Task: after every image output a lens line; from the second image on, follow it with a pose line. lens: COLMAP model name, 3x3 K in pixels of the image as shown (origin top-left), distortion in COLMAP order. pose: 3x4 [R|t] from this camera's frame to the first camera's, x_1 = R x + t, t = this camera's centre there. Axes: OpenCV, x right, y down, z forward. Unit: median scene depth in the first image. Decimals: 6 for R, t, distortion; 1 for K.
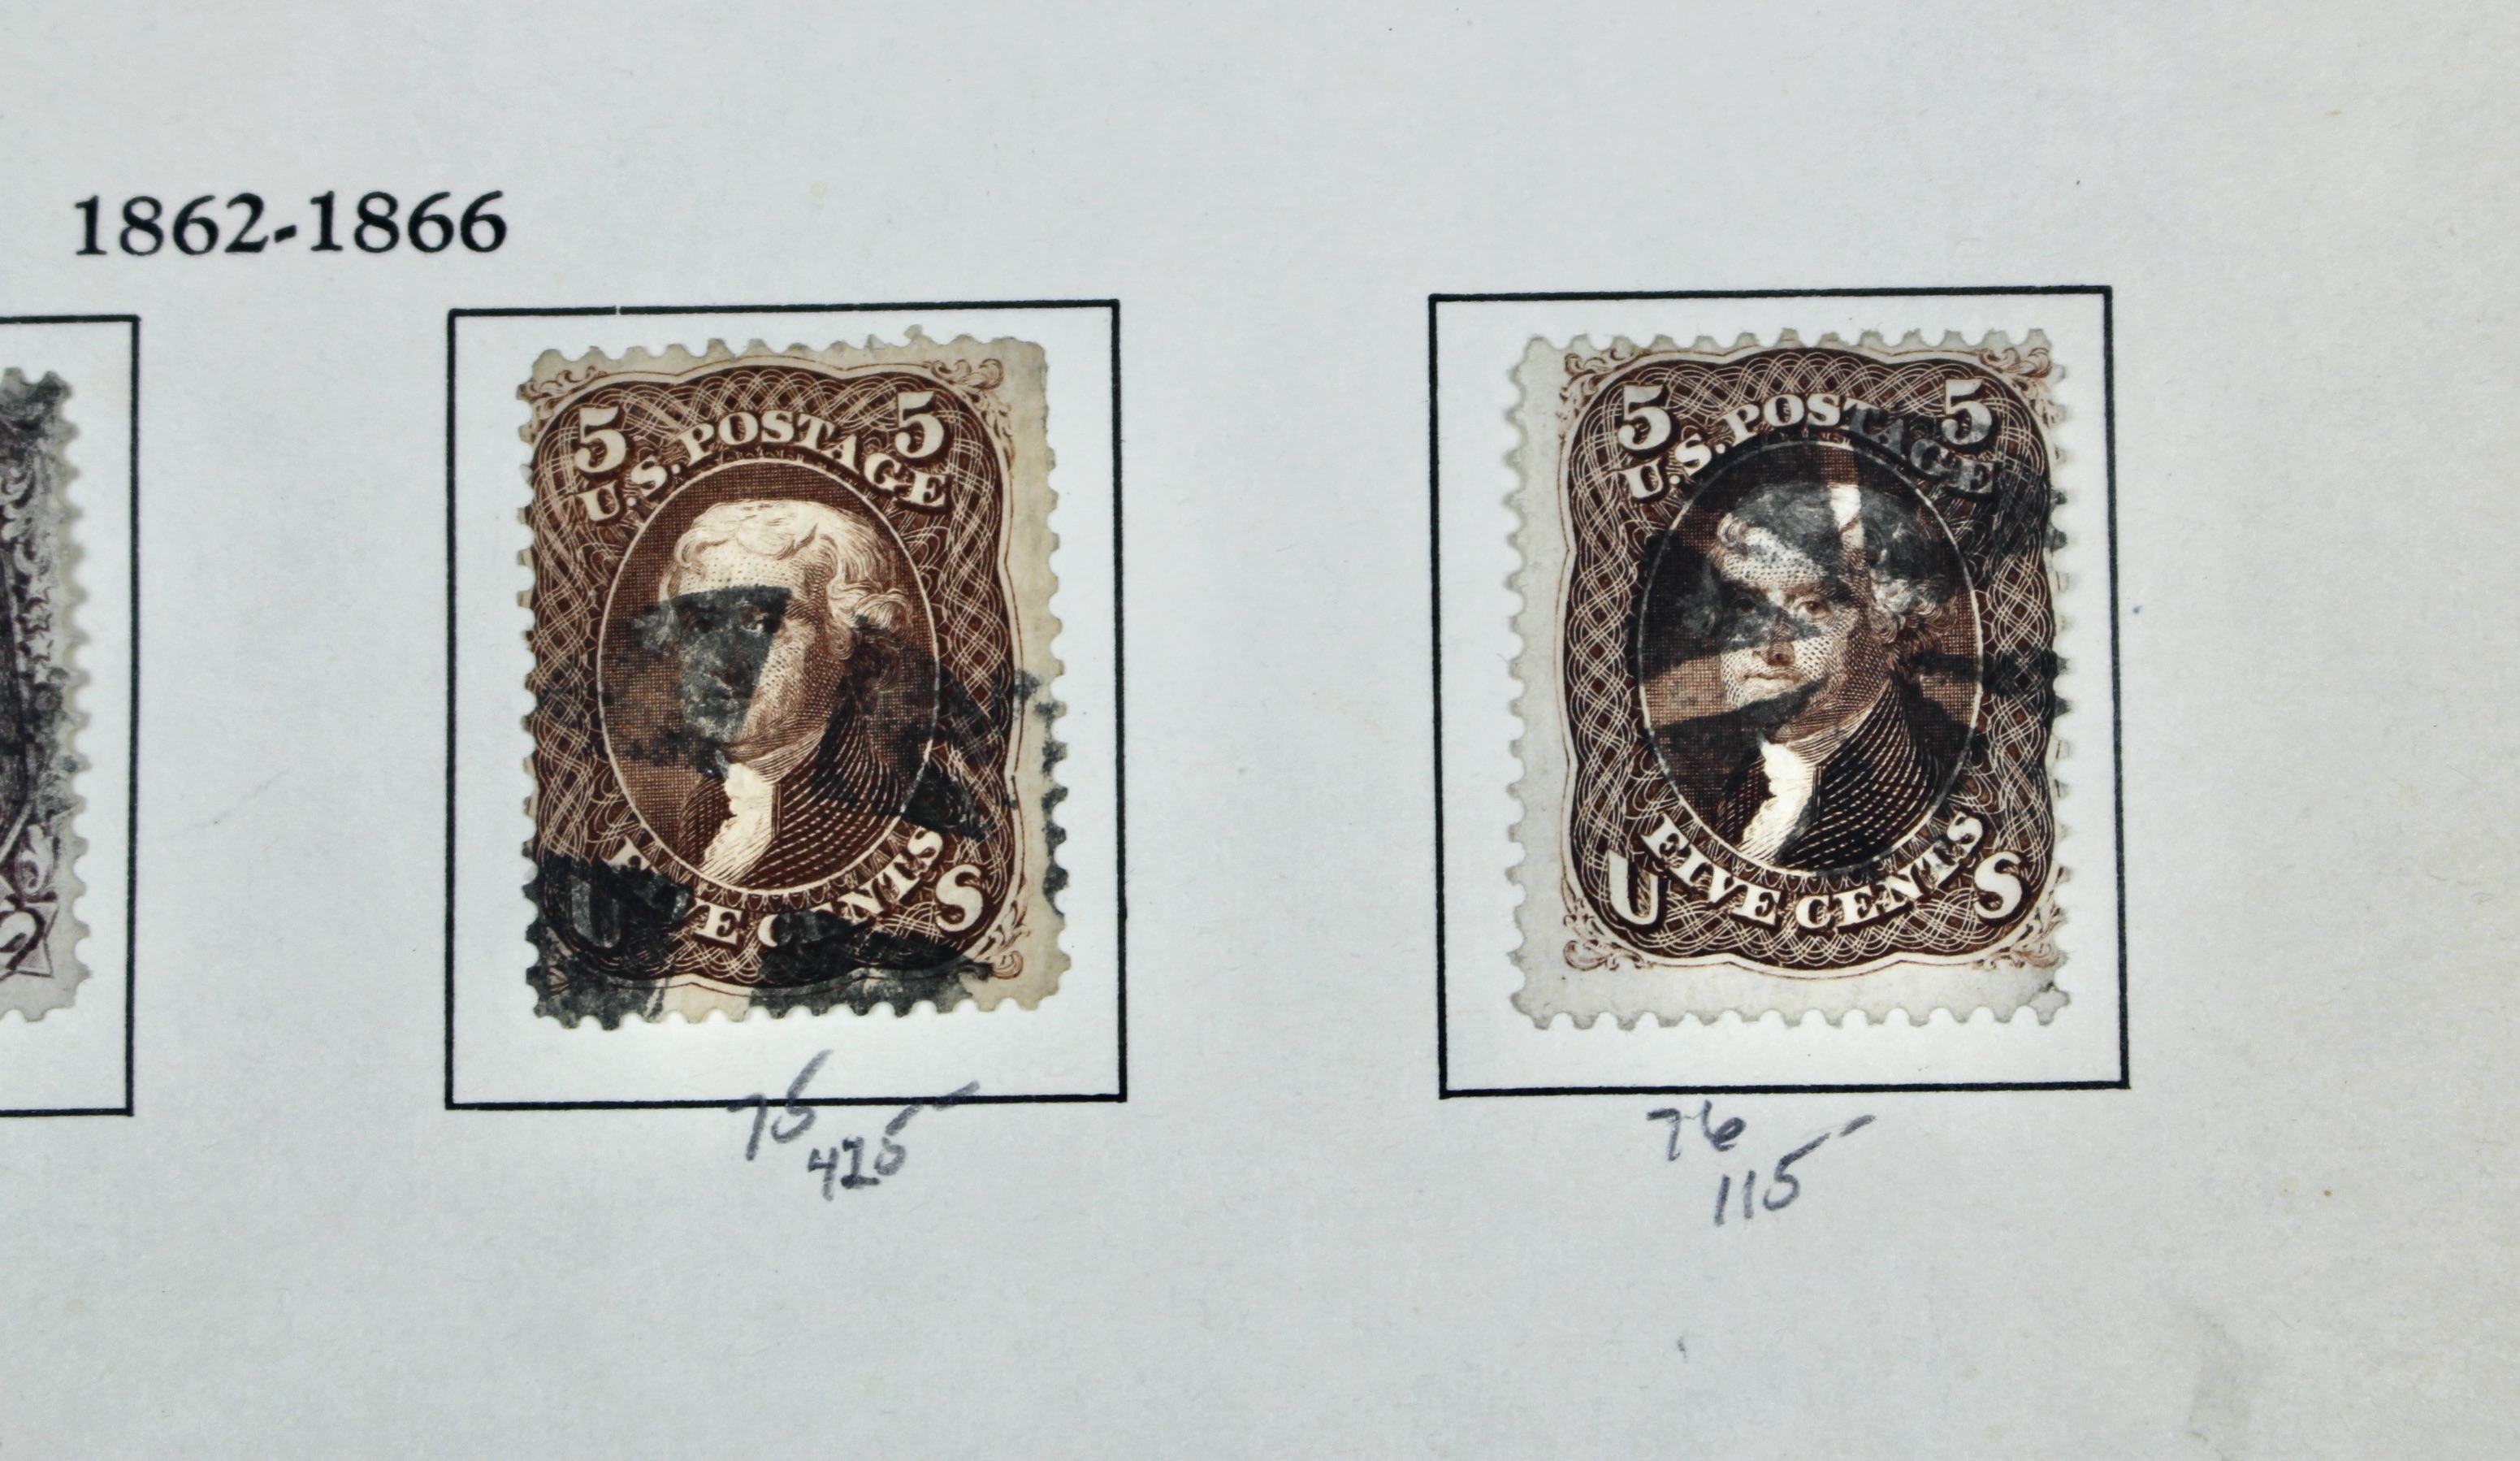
lens RADIAL K [[5419.9, 0, 1480.1], [0, 5419.9, 494.2], [0, 0, 1]] dist [-0.013109, 0.045550]
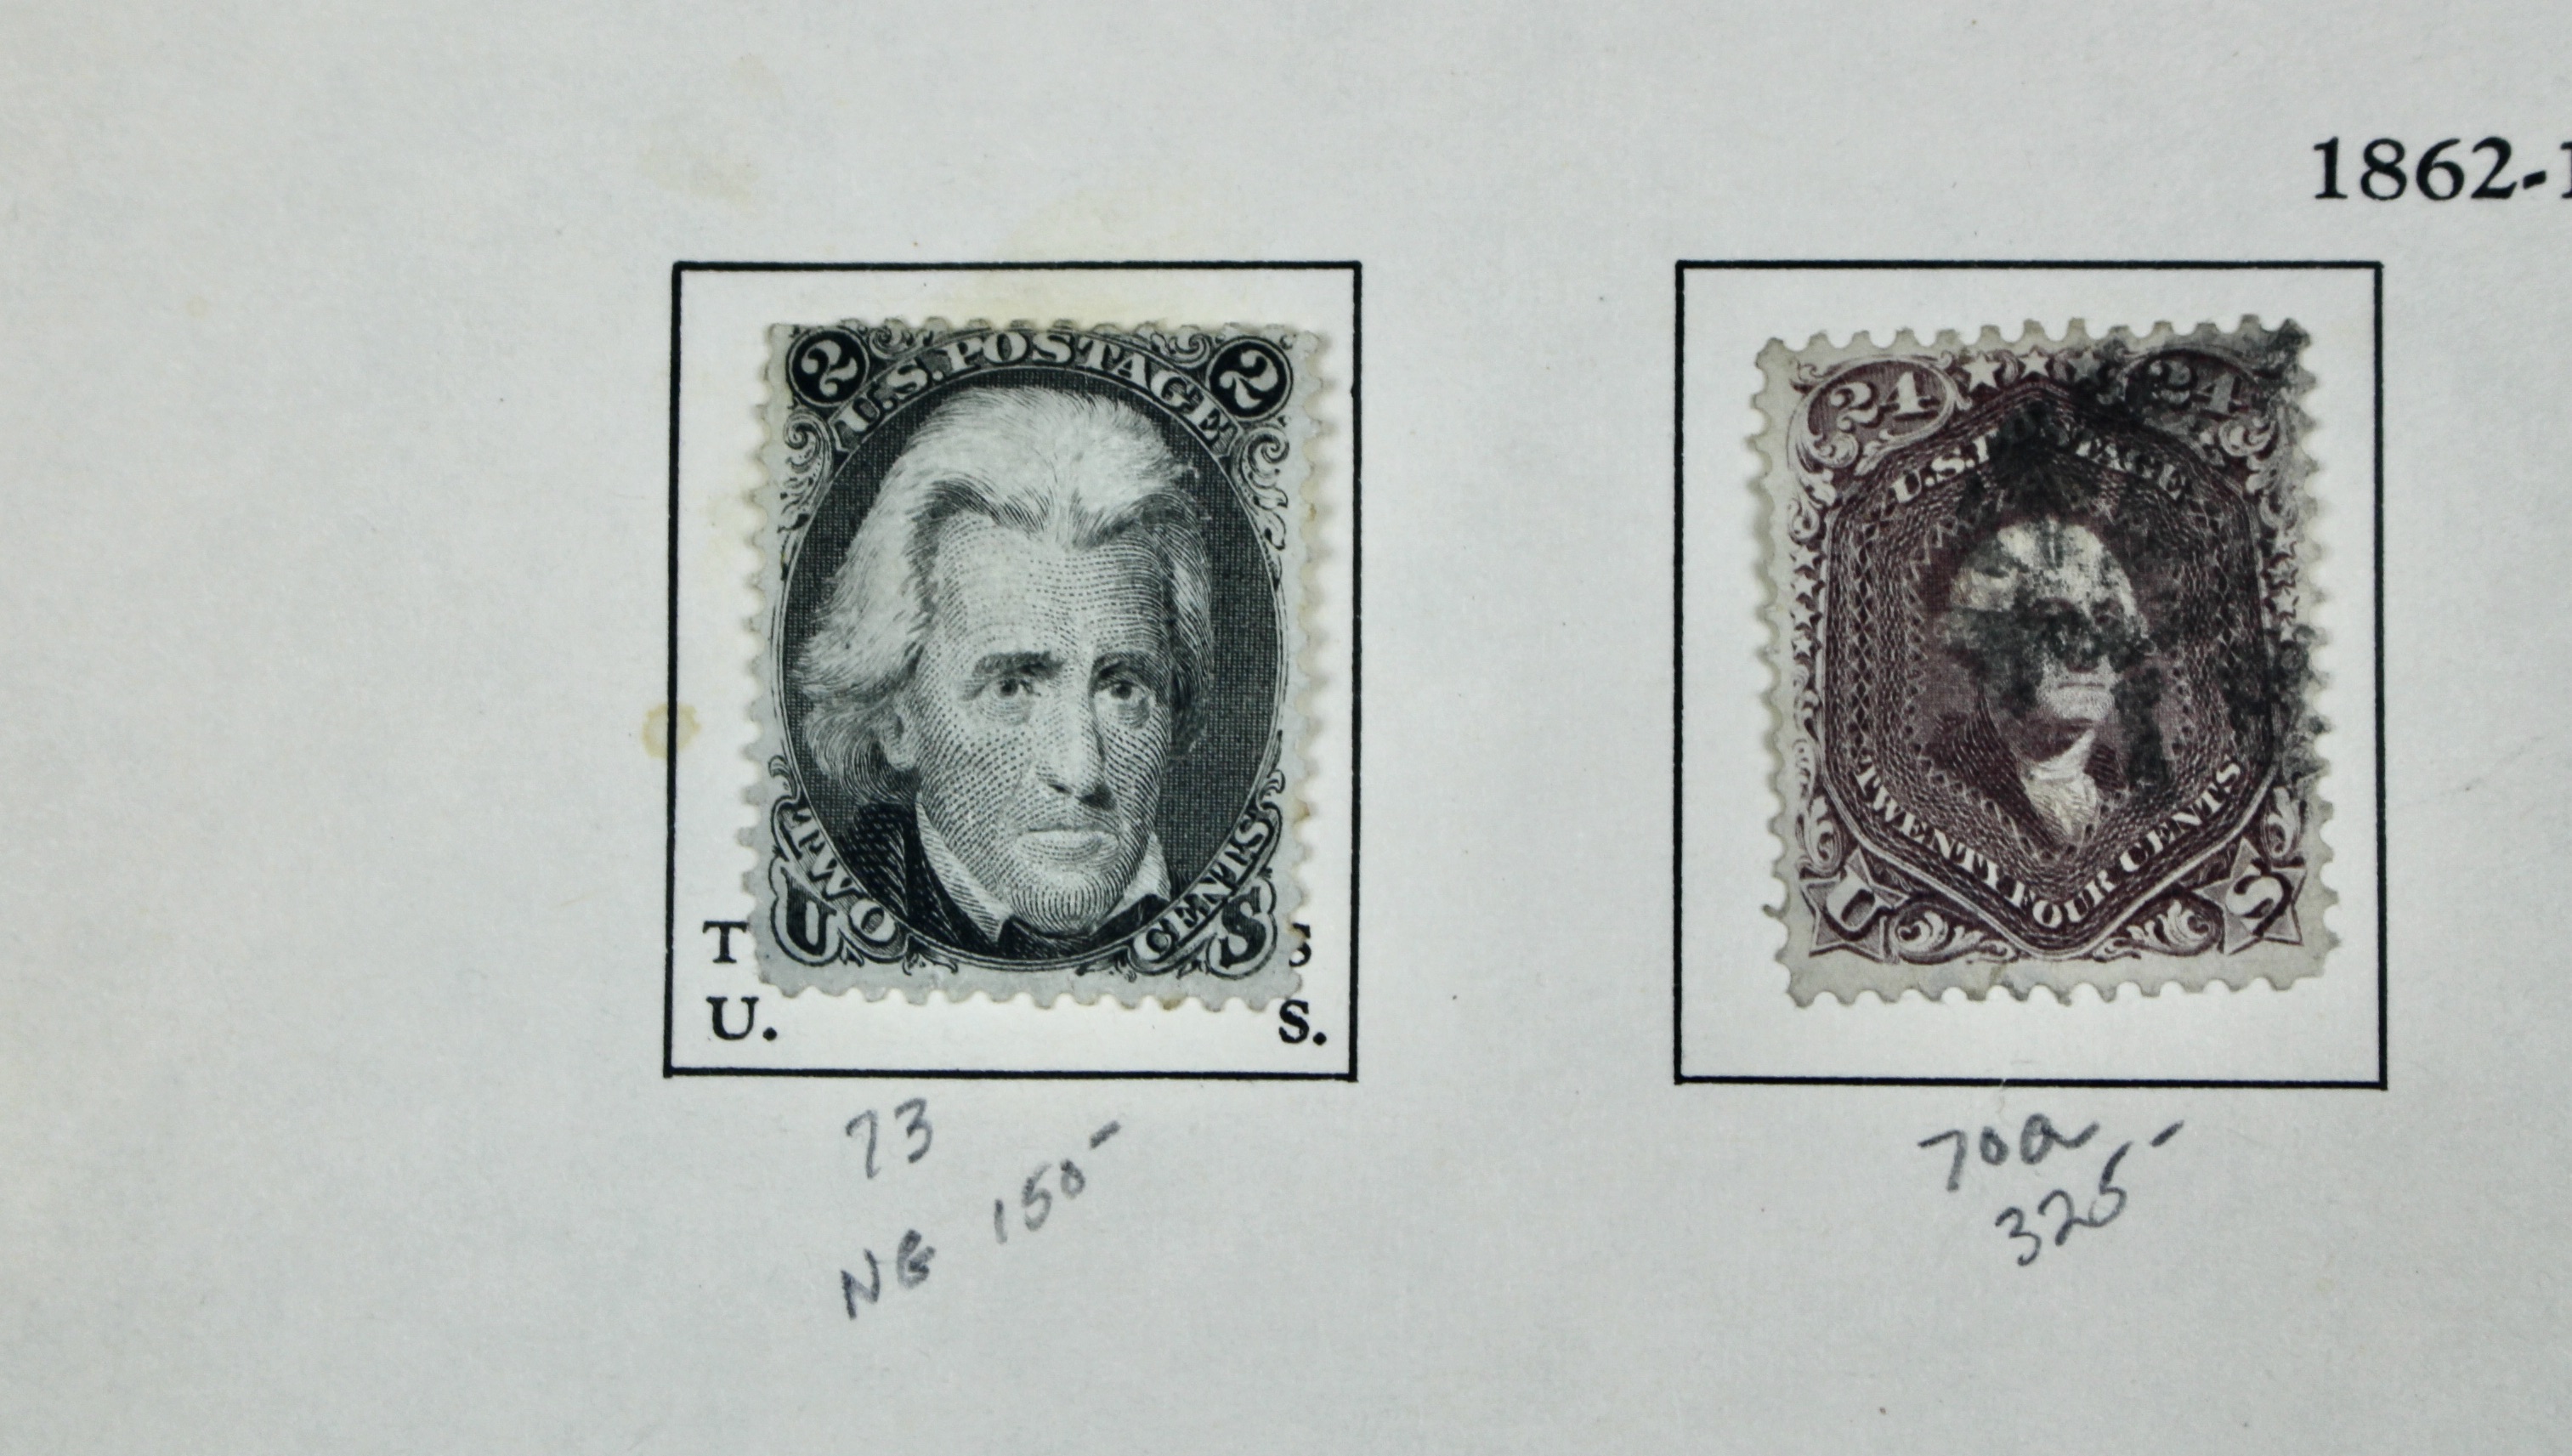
lens RADIAL K [[5531.0, 0, 1280.8], [0, 5531.0, 550.4], [0, 0, 1]] dist [0.011935, -0.209526]
pose [[0.998452, 0.018082, -0.052597, -0.392984], [-0.017256, 0.999721, 0.016101, 0.005926], [0.052873, -0.015168, 0.998486, 0.004572]]
